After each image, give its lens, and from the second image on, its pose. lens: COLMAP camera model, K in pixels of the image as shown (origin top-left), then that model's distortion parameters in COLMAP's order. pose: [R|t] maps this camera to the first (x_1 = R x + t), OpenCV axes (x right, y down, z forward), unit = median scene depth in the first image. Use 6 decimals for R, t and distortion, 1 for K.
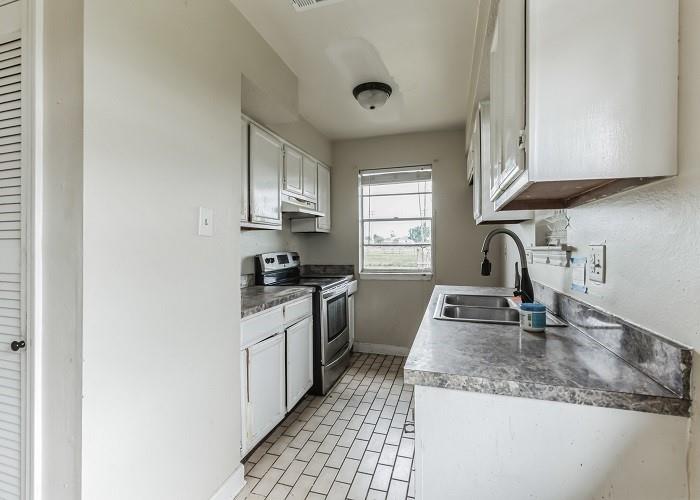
lens RADIAL K [[320.4, 0, 347.3], [0, 320.4, 248.2], [0, 0, 1]] dist [-0.009998, 0.000427]
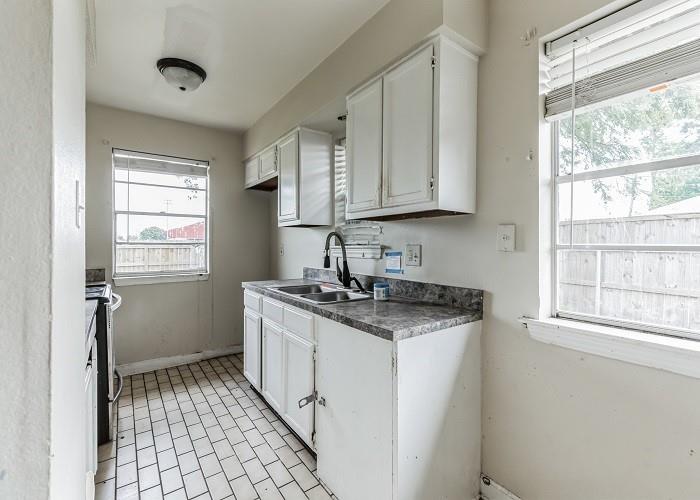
lens RADIAL K [[320.4, 0, 347.3], [0, 320.4, 248.2], [0, 0, 1]] dist [-0.009998, 0.000427]
pose [[0.604242, -0.006189, 0.796777, -0.319714], [0.002267, 0.999979, 0.006048, -0.001192], [-0.796798, -0.001848, 0.604243, 0.087745]]
